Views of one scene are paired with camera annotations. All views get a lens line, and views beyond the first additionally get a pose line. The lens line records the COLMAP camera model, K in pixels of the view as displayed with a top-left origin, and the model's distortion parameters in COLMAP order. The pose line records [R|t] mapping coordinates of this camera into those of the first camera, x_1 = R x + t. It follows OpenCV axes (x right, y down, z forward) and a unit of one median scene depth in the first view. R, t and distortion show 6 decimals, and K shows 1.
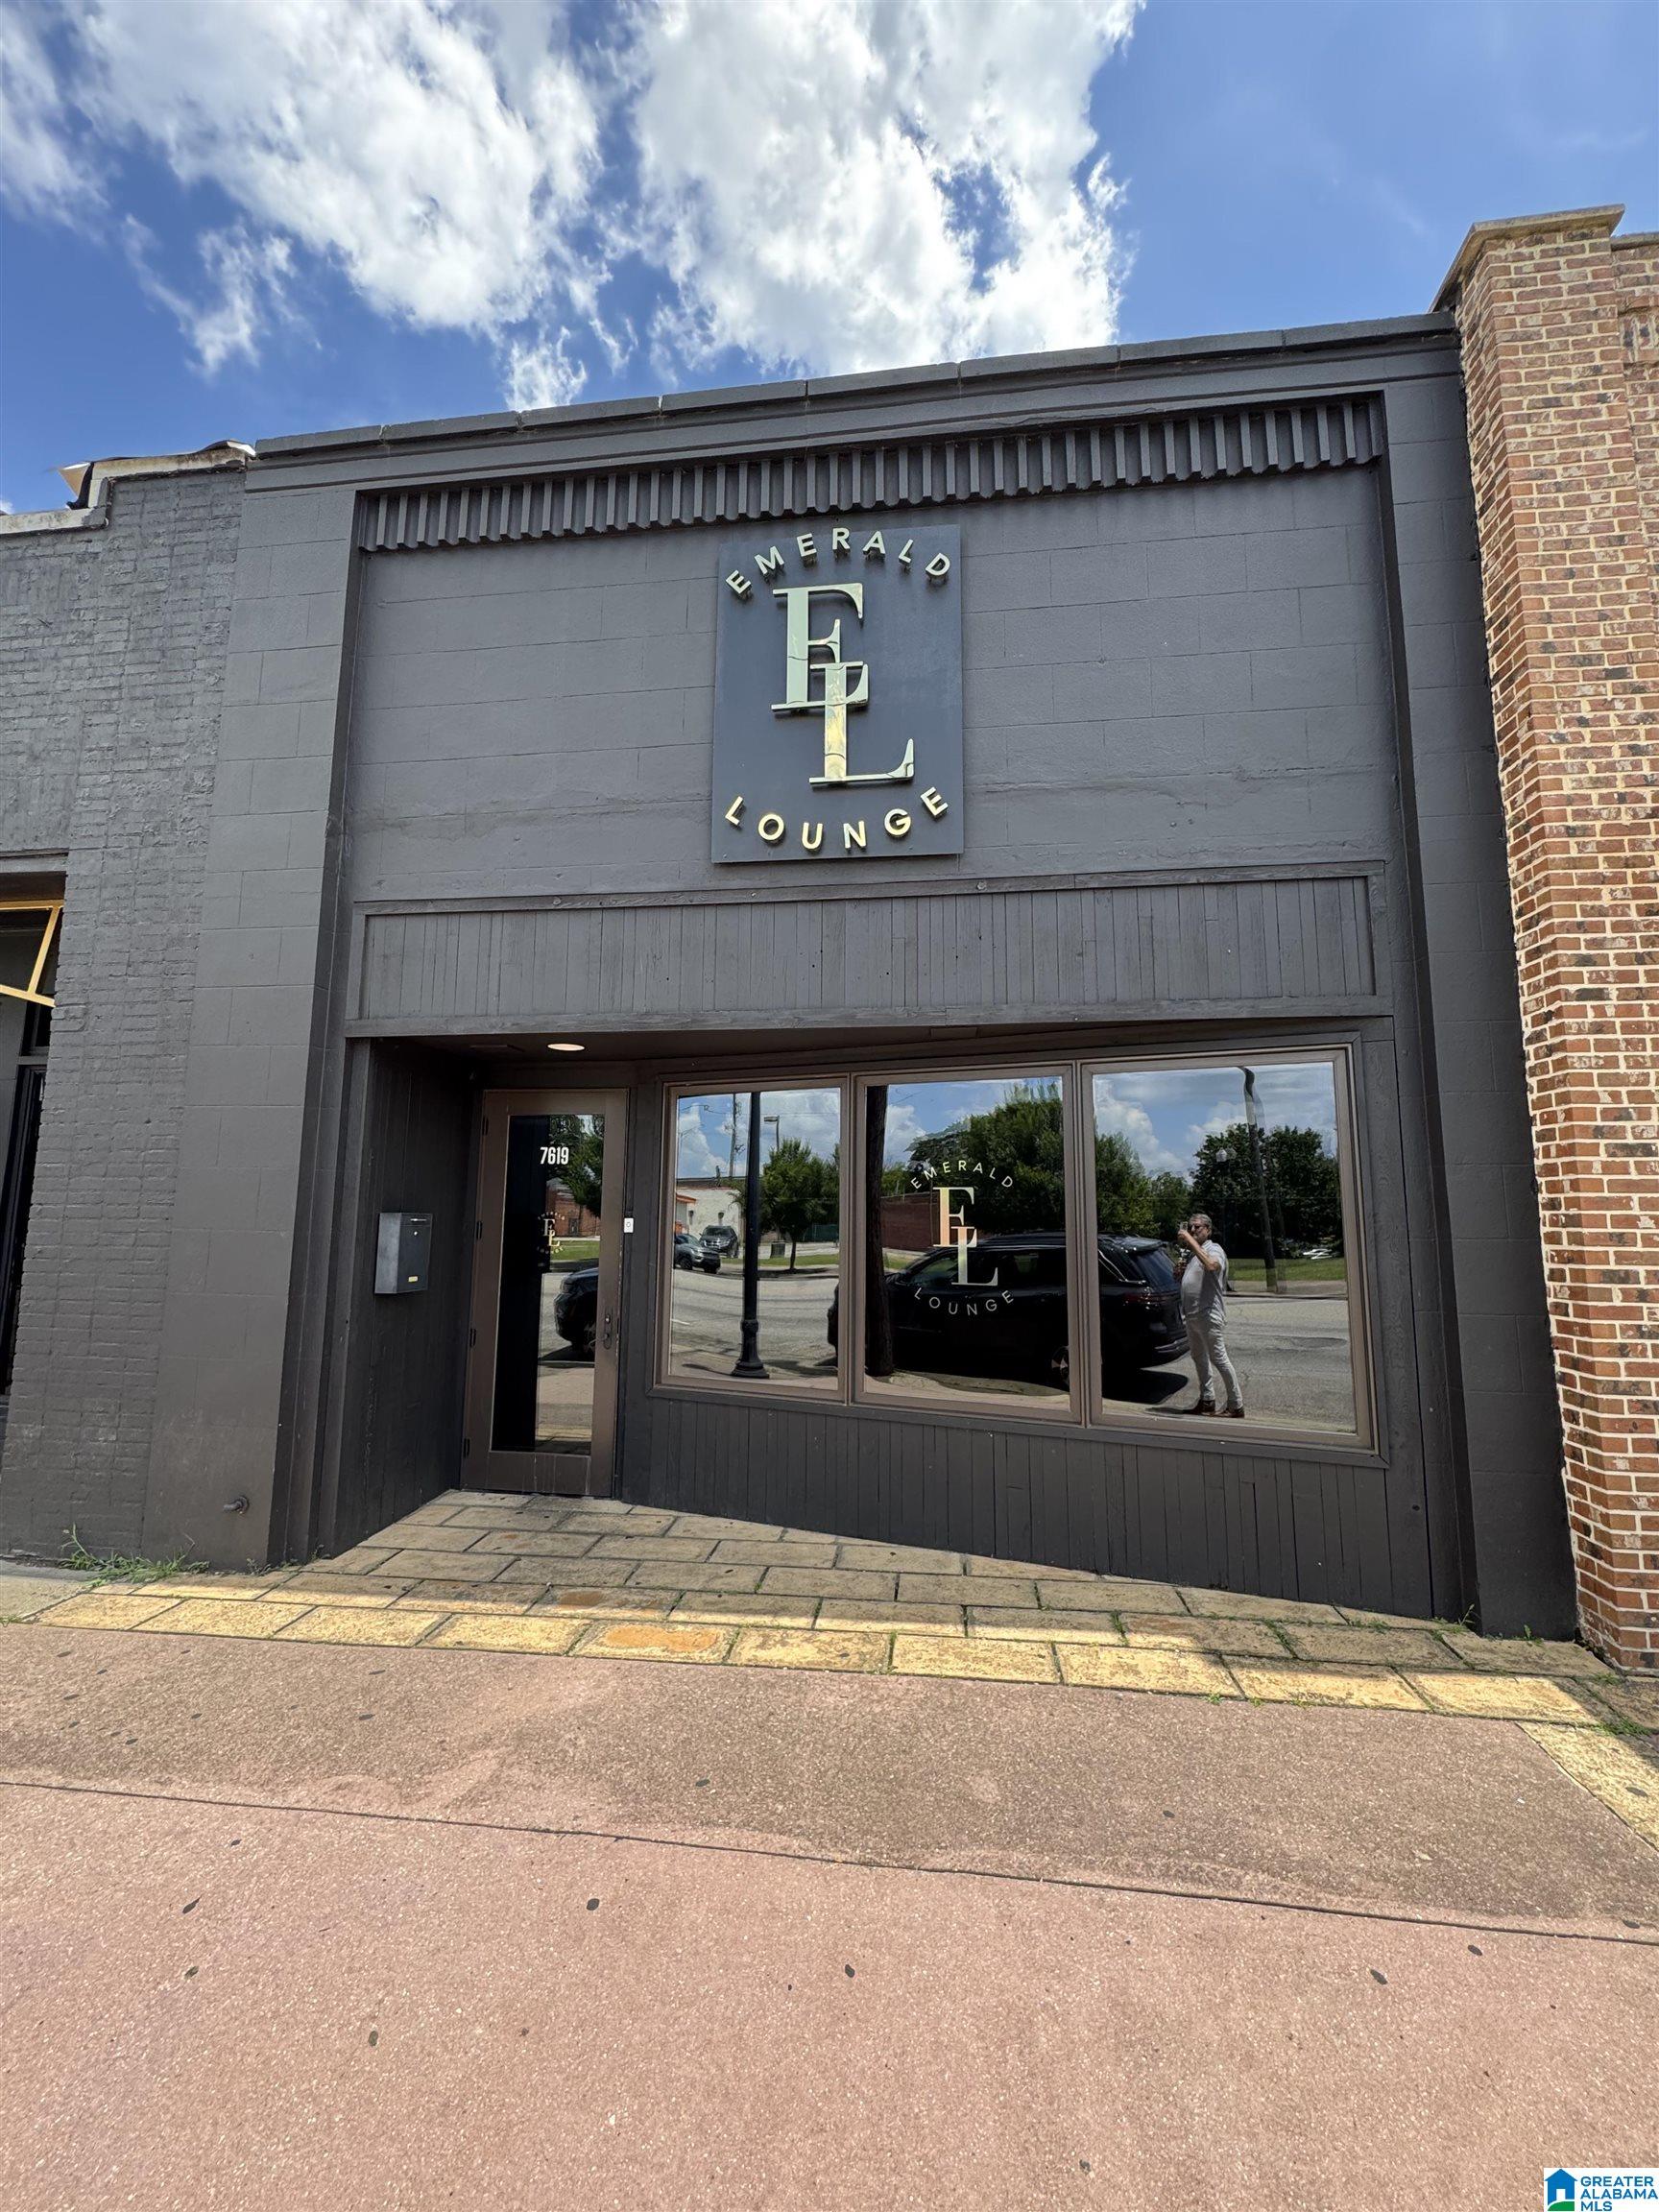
lens RADIAL K [[888.4, 0, 830.0], [0, 888.4, 1103.7], [0, 0, 1]] dist [0.000000, 0.000282]
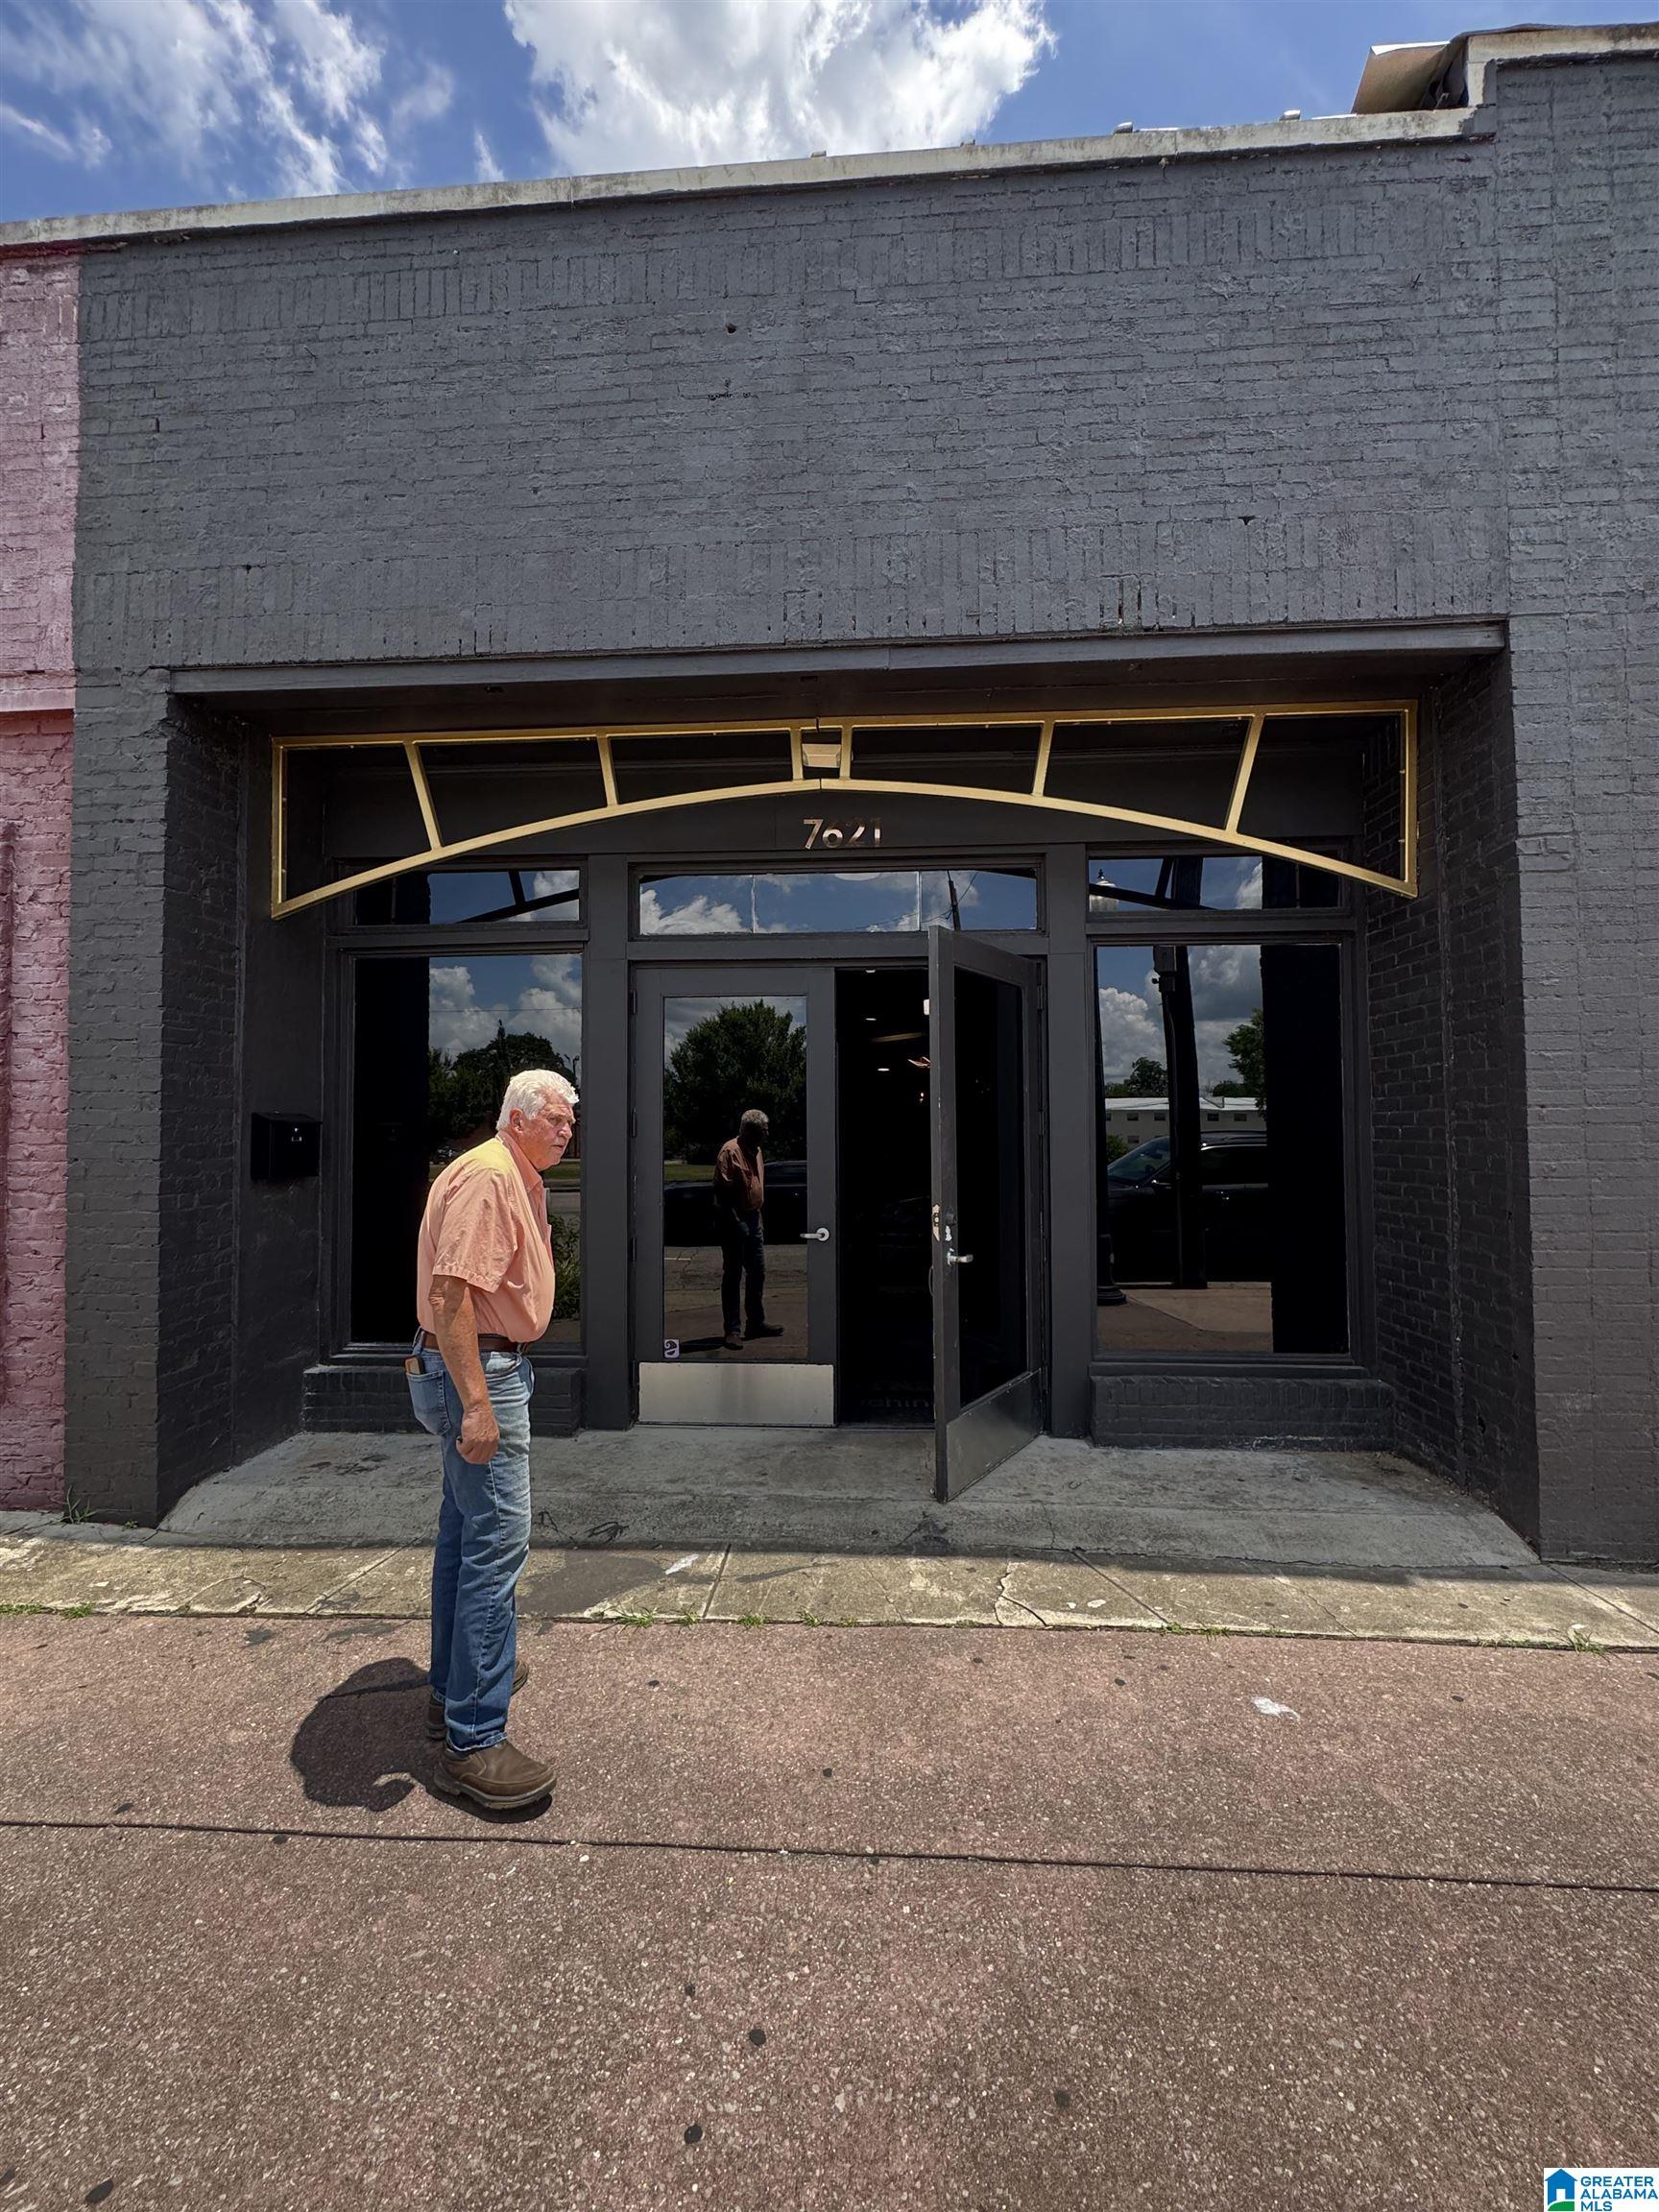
lens RADIAL K [[888.4, 0, 829.3], [0, 888.4, 1108.1], [0, 0, 1]] dist [0.000000, 0.000282]
pose [[0.997830, -0.011865, 0.064767, -1.408615], [0.005653, 0.995436, 0.095262, 0.037324], [-0.065602, -0.094689, 0.993343, 0.275551]]
